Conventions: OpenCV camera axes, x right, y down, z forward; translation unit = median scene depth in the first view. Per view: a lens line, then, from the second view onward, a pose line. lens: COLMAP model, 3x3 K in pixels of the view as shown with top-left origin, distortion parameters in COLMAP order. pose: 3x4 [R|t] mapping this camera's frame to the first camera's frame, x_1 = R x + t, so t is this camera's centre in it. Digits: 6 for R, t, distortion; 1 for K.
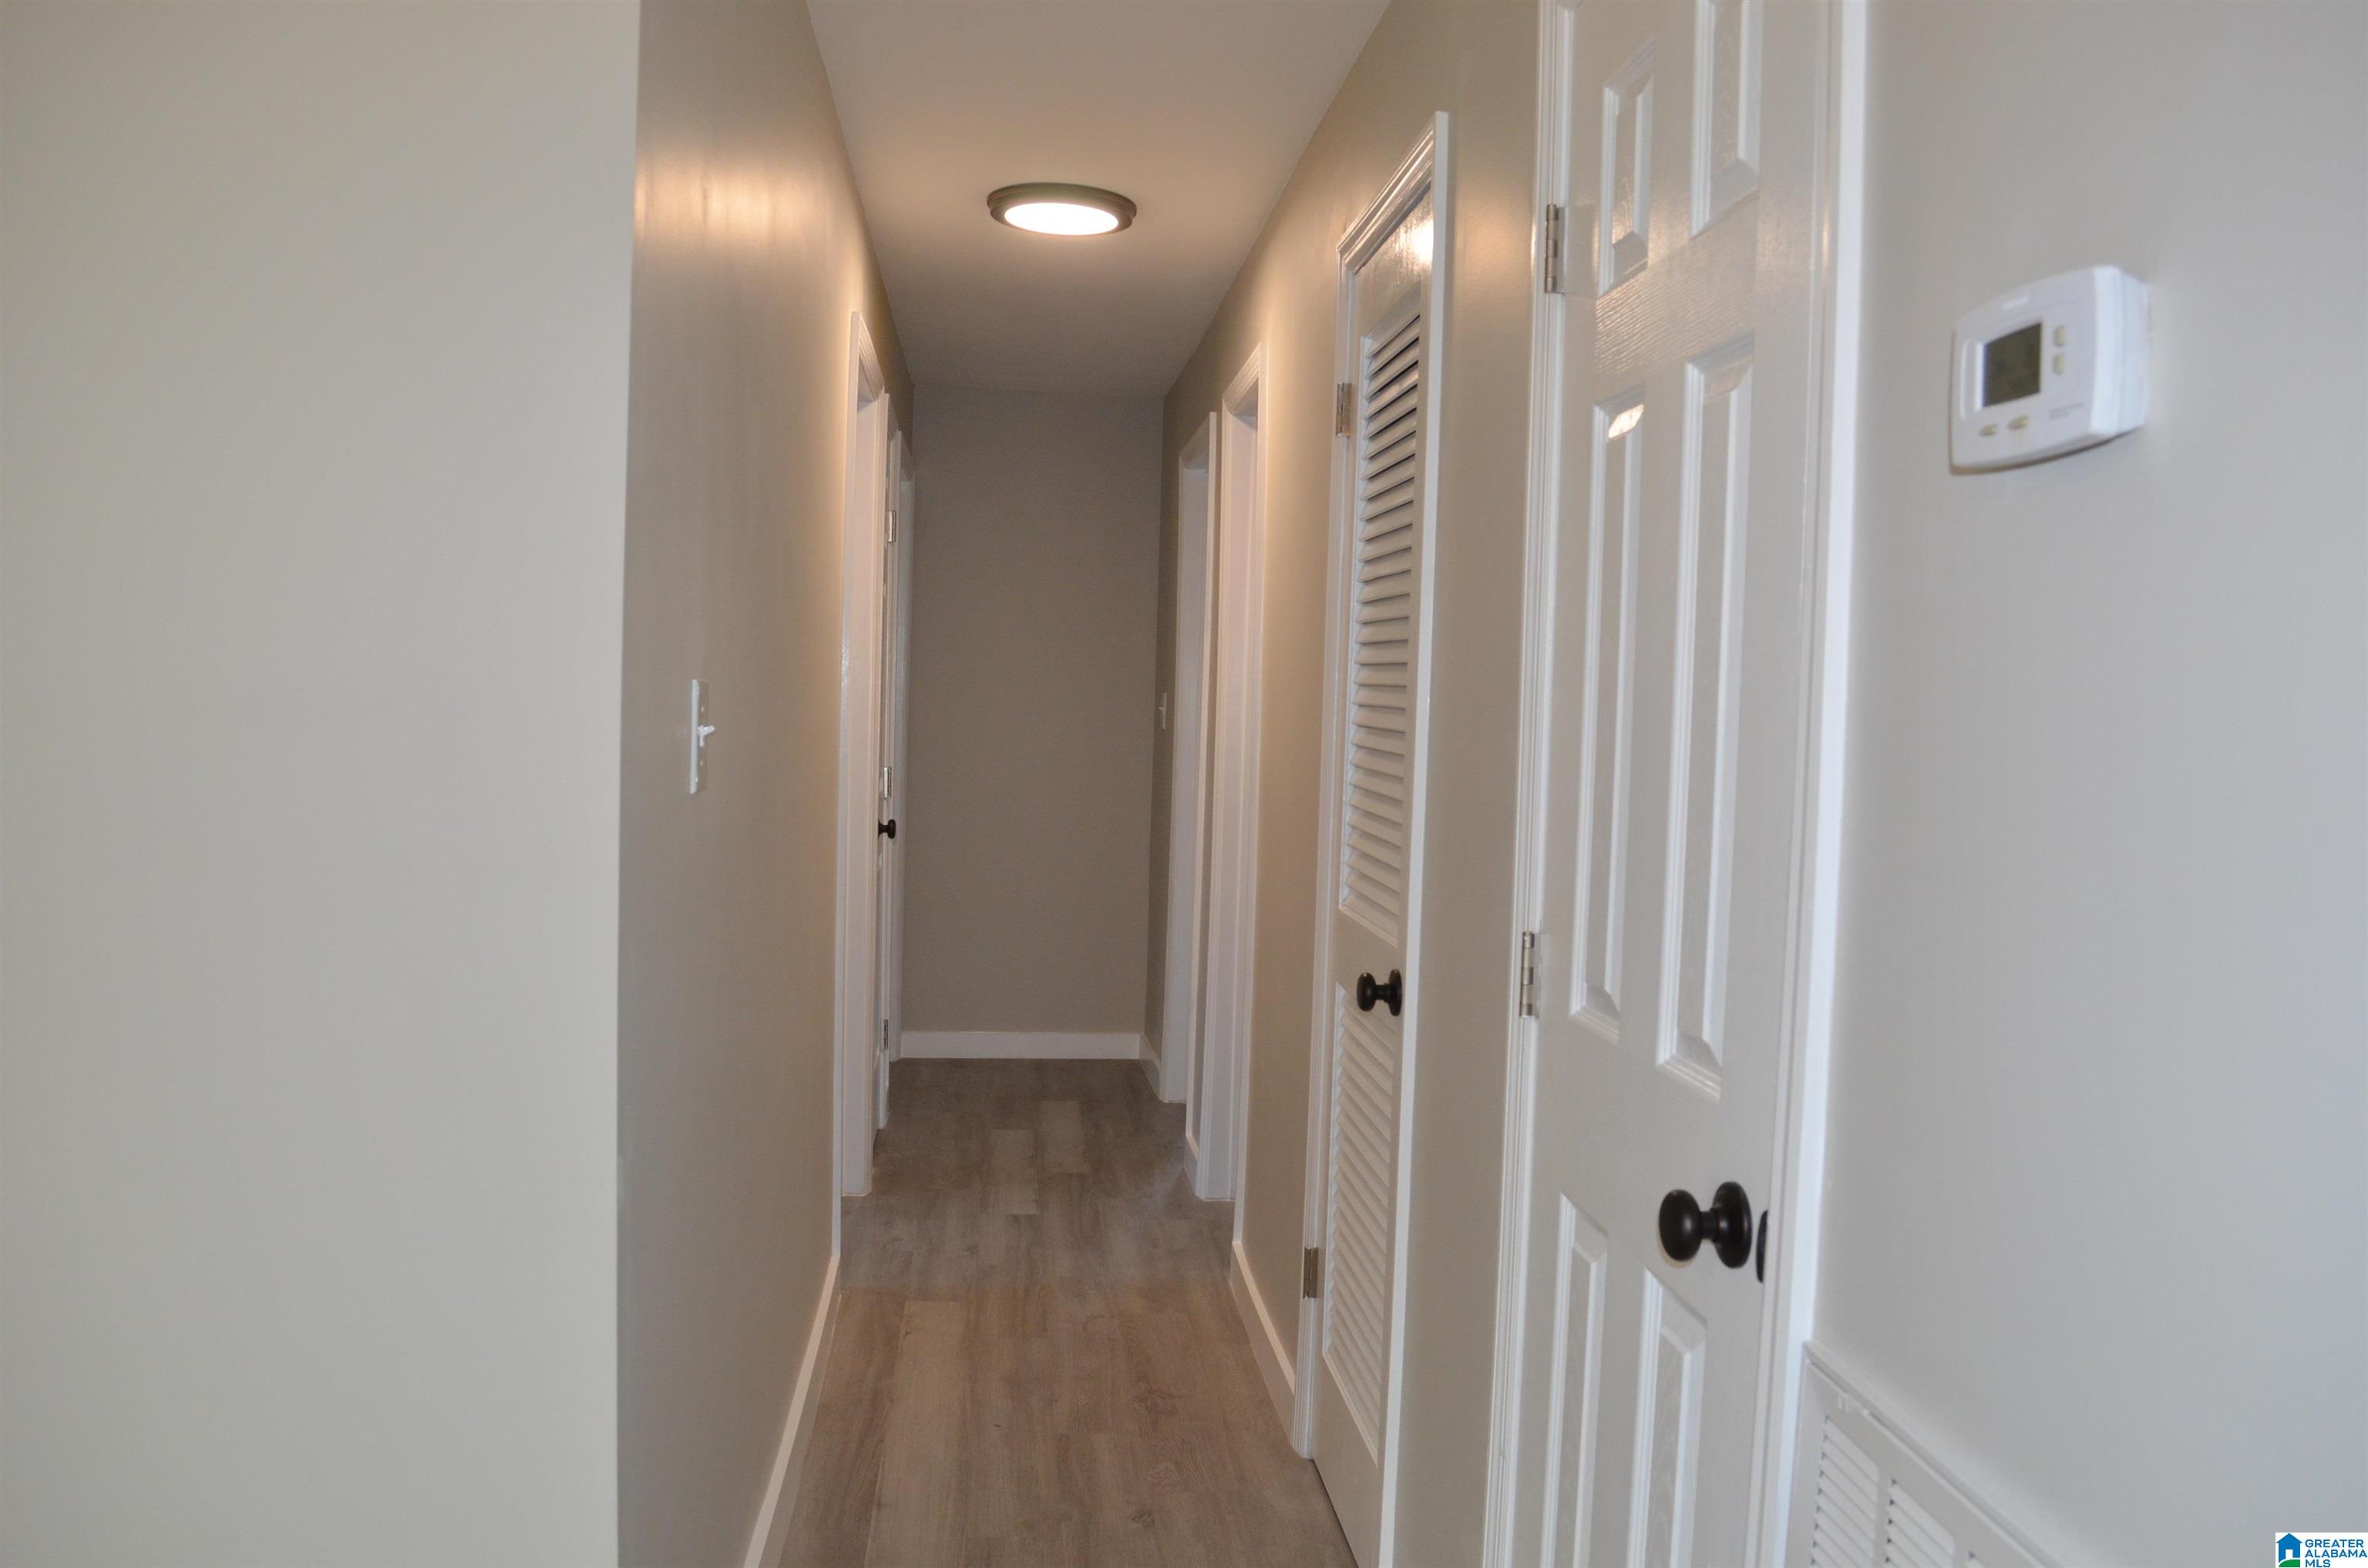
lens RADIAL K [[1851.5, 0, 1187.4], [0, 1851.5, 795.2], [0, 0, 1]] dist [-0.083709, 0.005856]
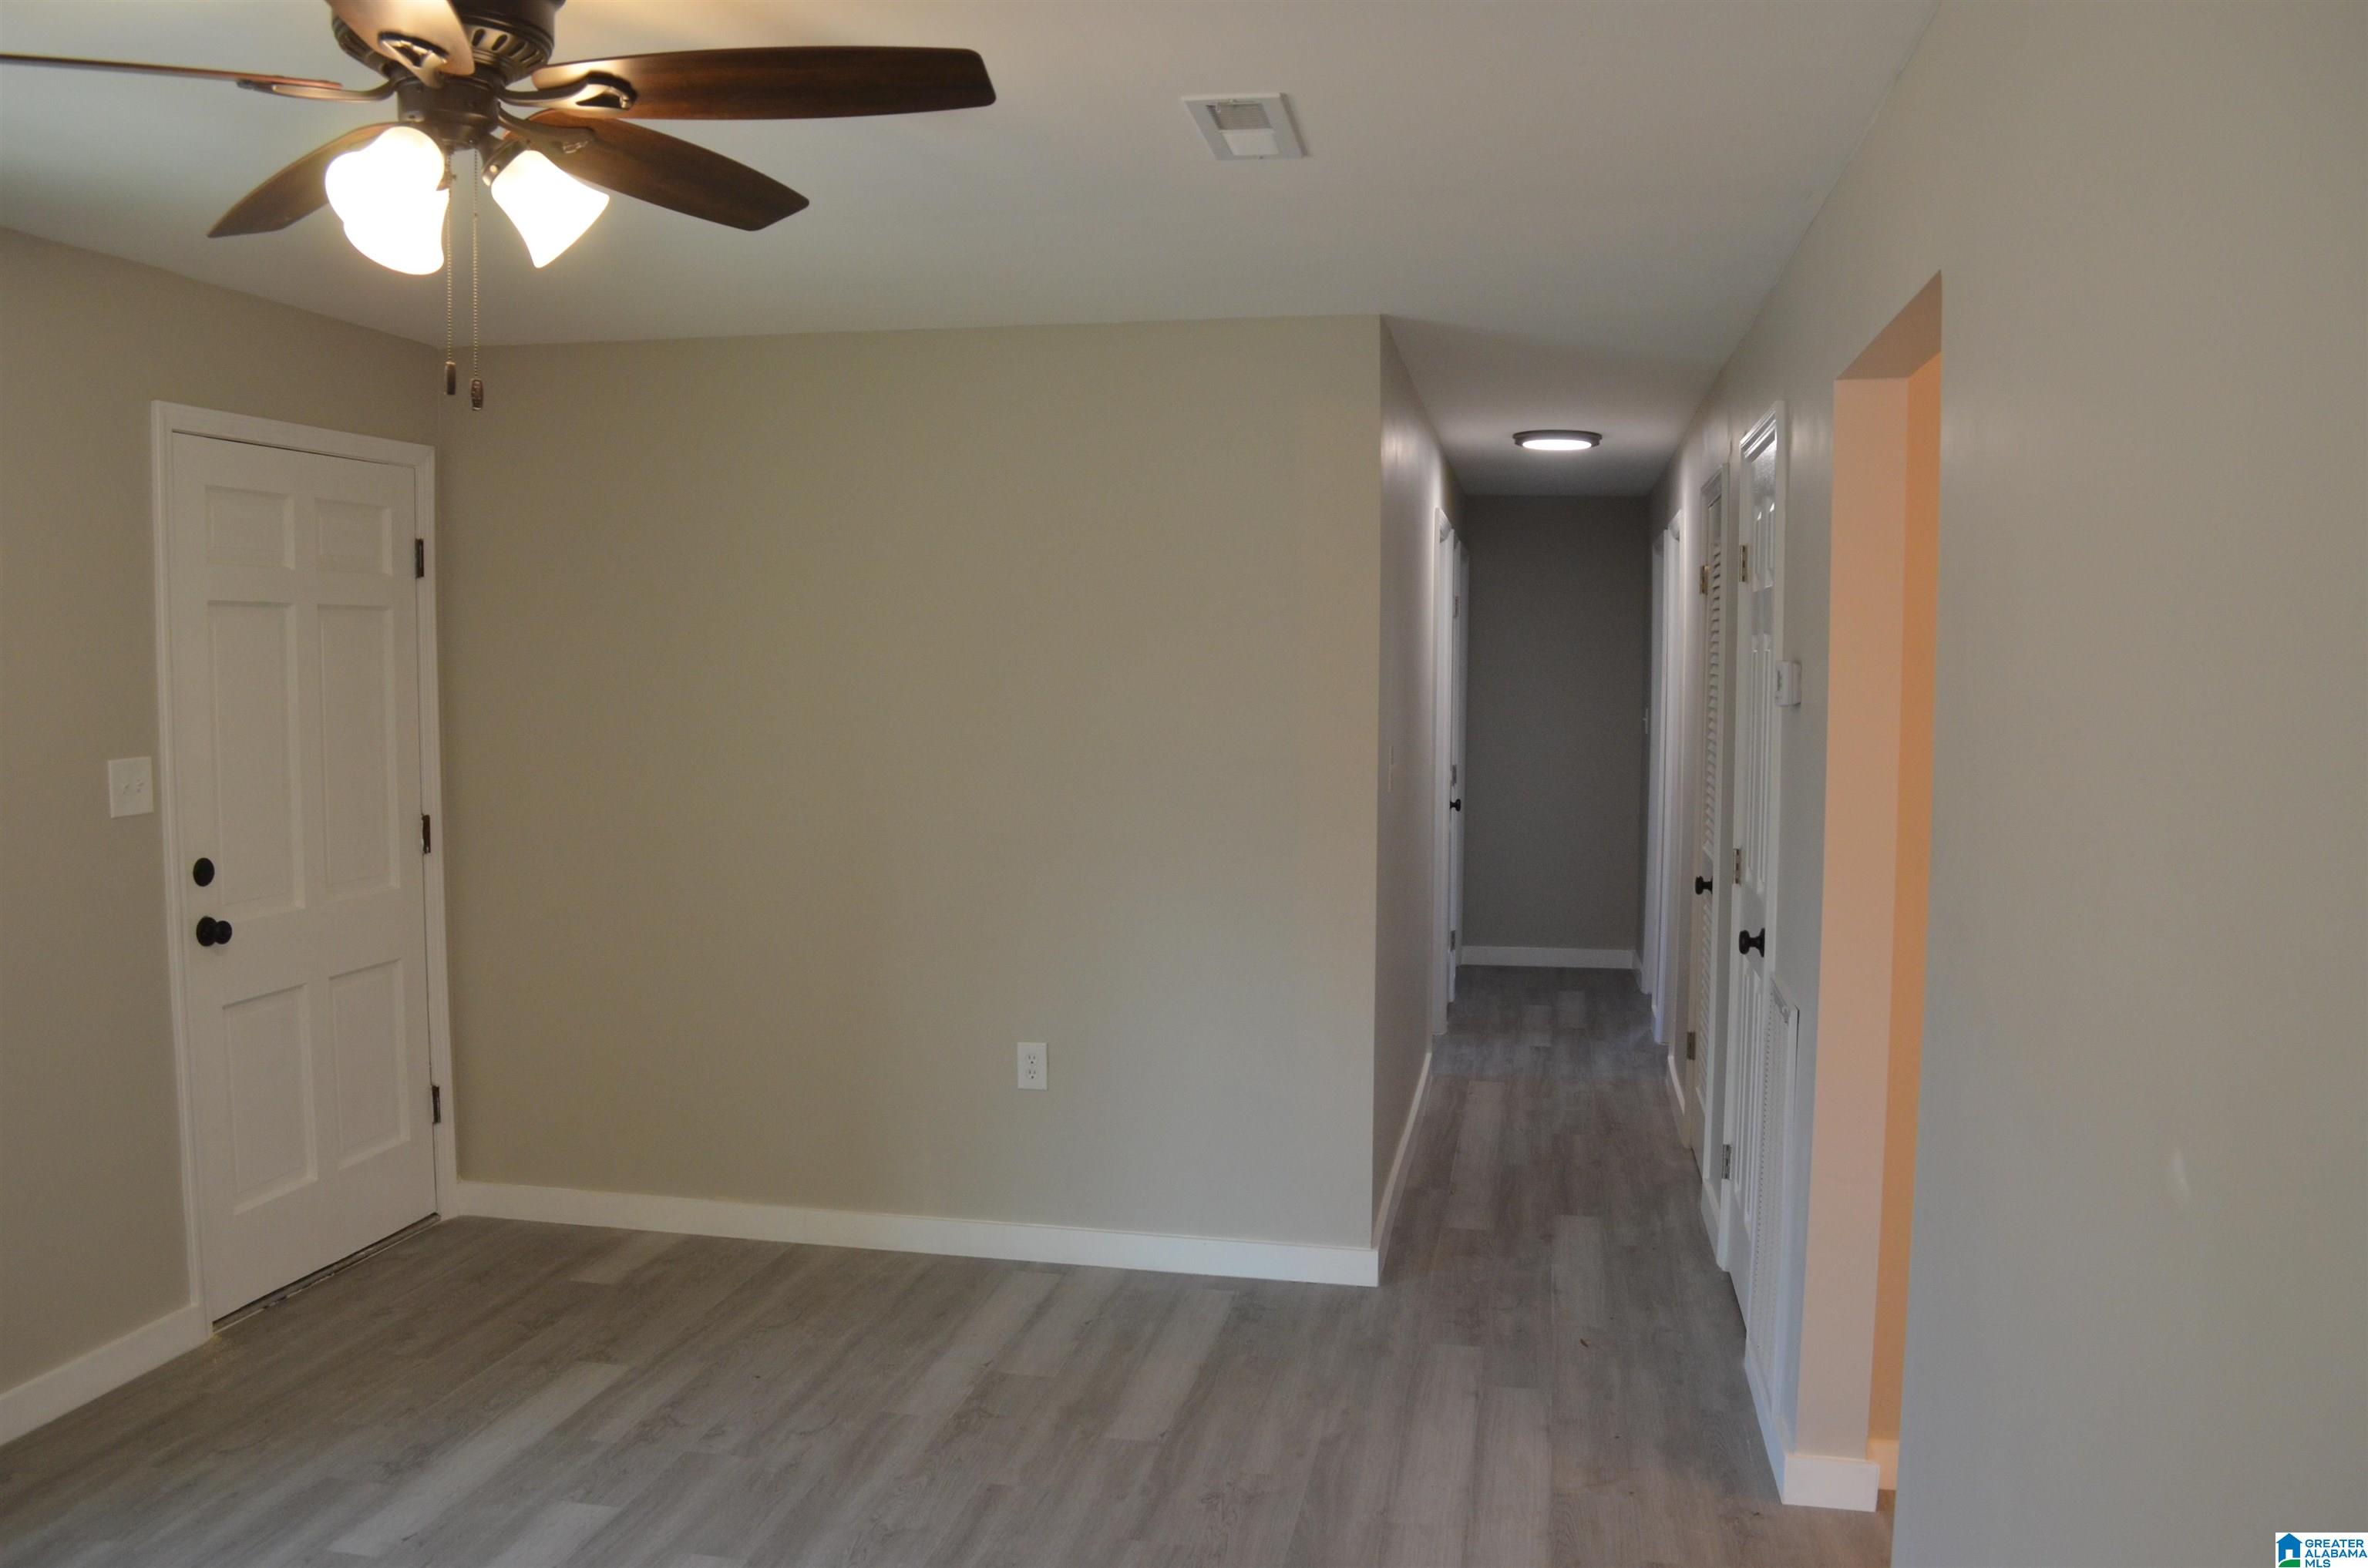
lens RADIAL K [[1864.2, 0, 1184.0], [0, 1864.2, 784.0], [0, 0, 1]] dist [-0.080875, -0.000540]
pose [[0.956966, -0.005720, -0.290144, 0.093627], [0.008327, 0.999935, 0.007750, -0.016744], [0.290081, -0.009832, 0.956952, -0.716363]]
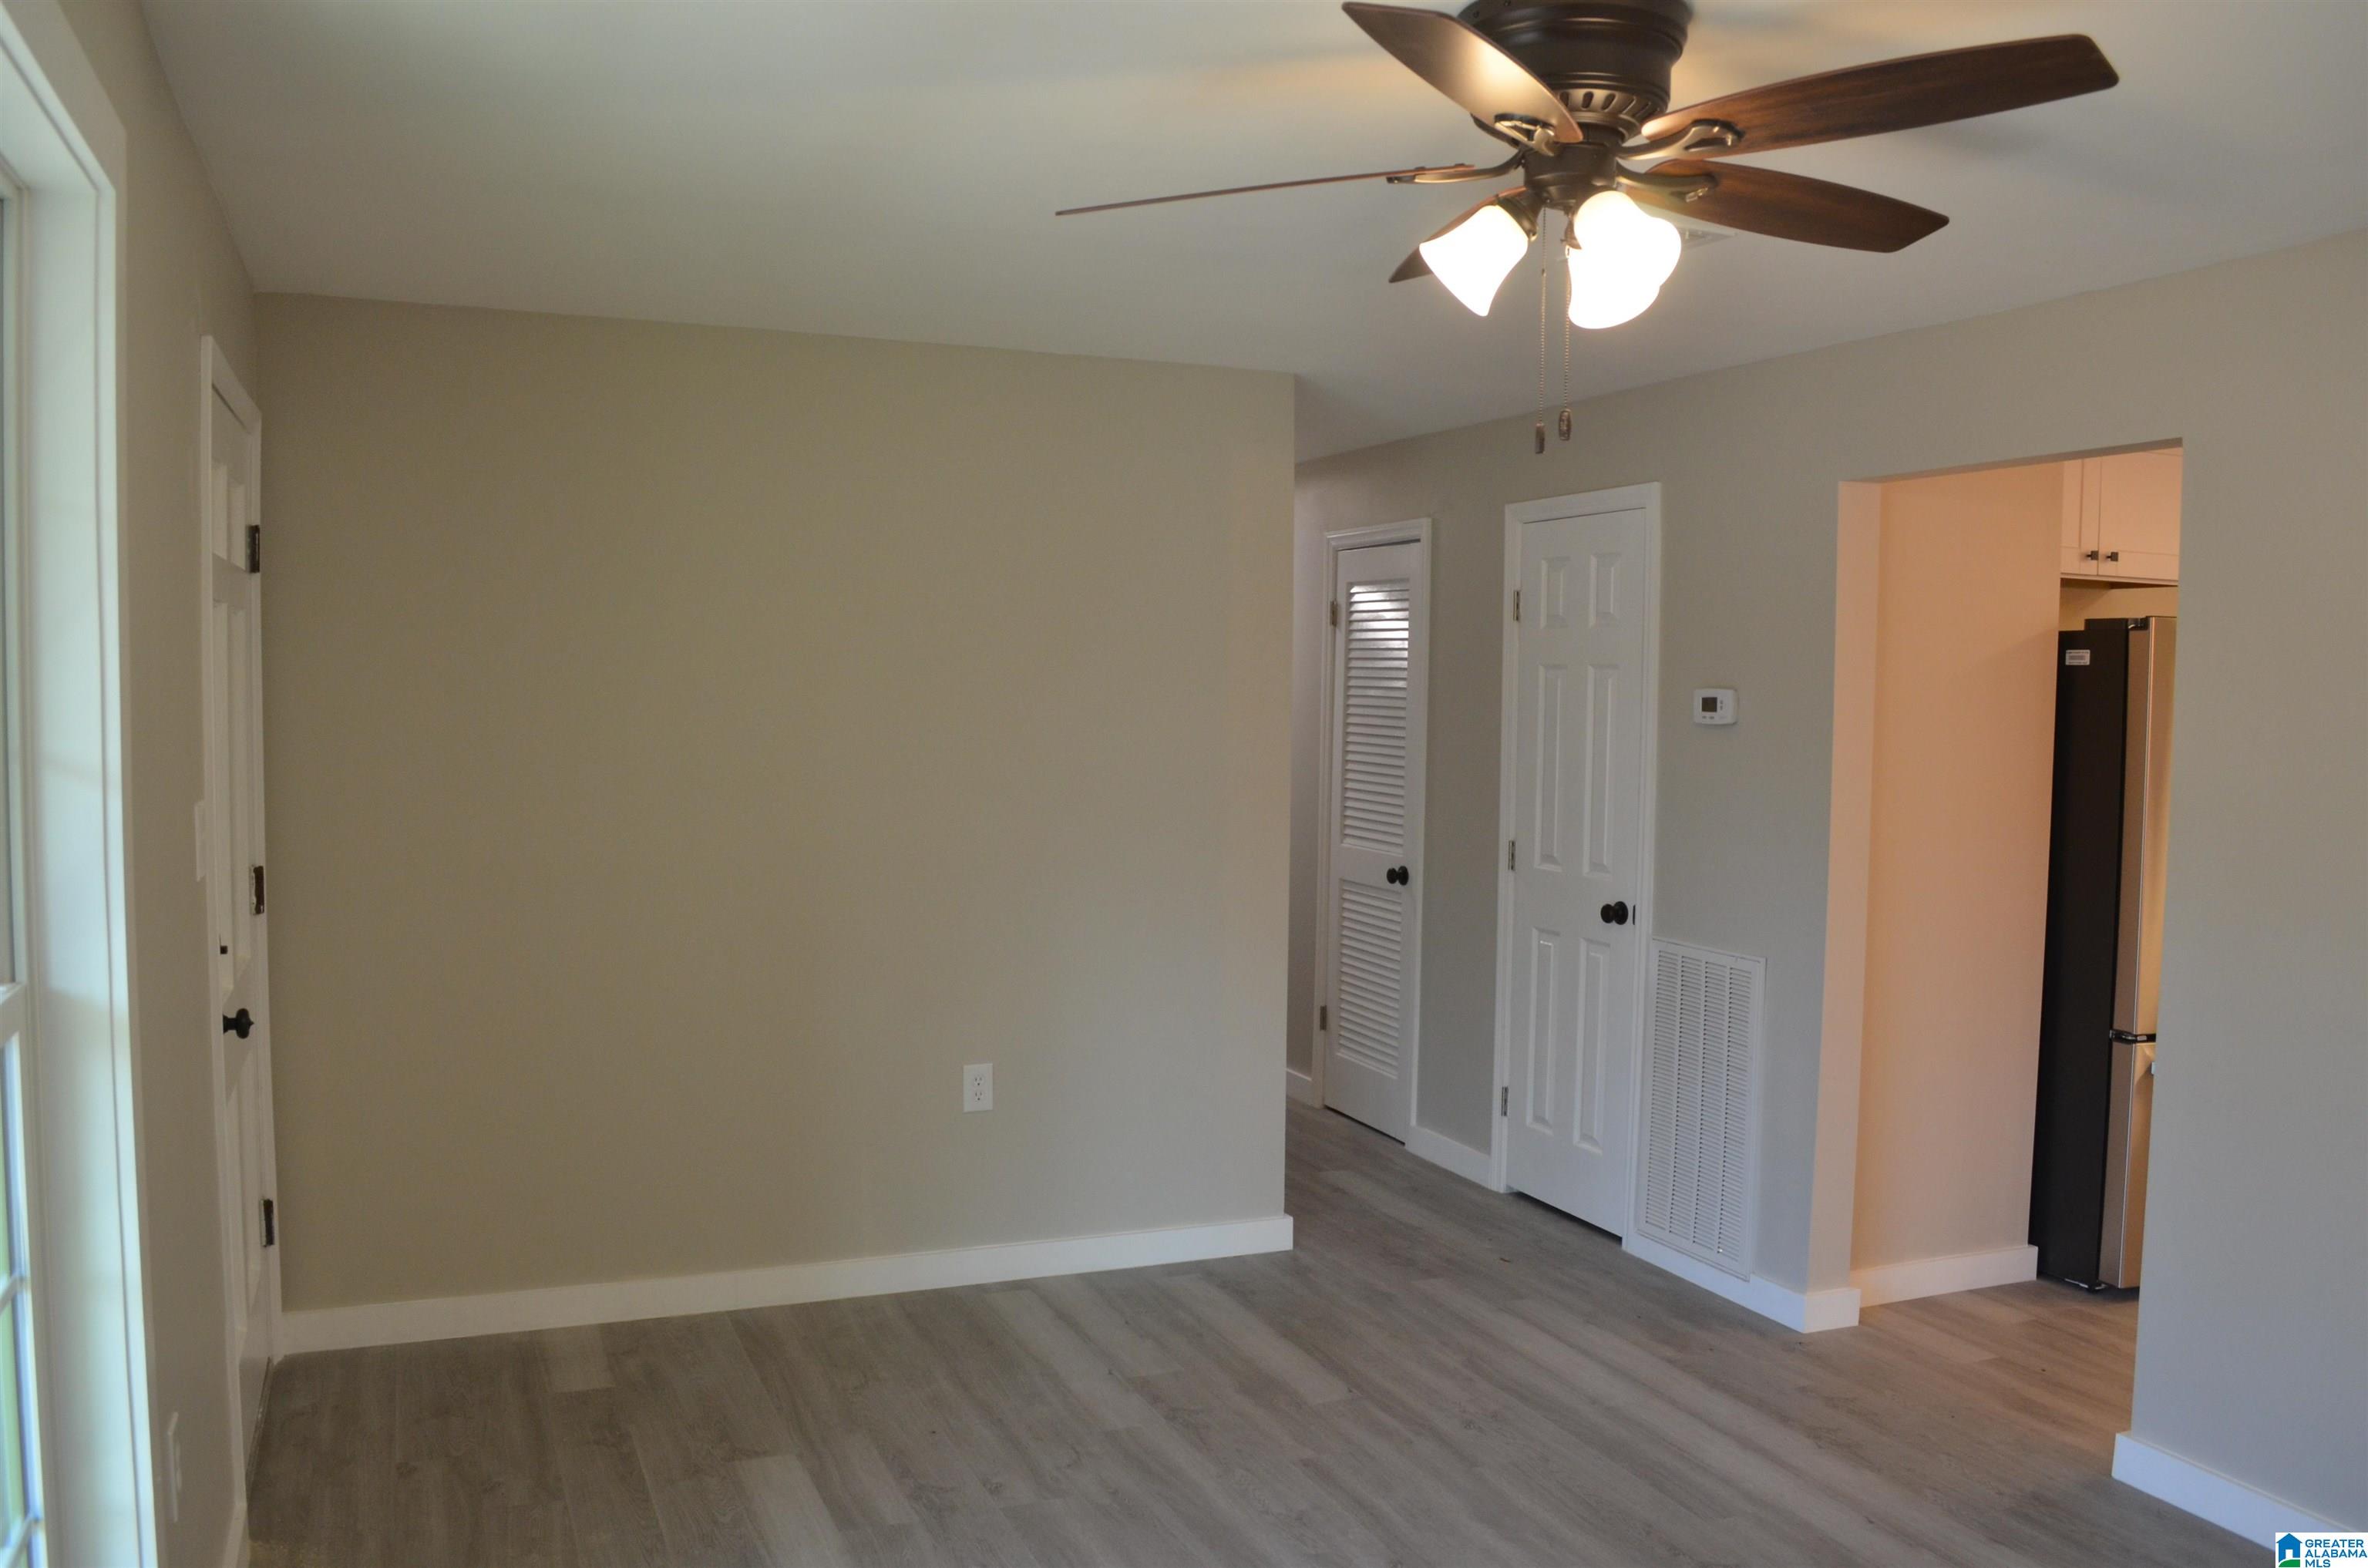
lens RADIAL K [[1851.5, 0, 1187.4], [0, 1851.5, 795.2], [0, 0, 1]] dist [-0.083709, 0.005856]
pose [[0.955866, -0.035924, 0.291598, -0.541473], [0.032982, 0.999343, 0.015003, -0.027056], [-0.291946, -0.004723, 0.956423, -0.768632]]
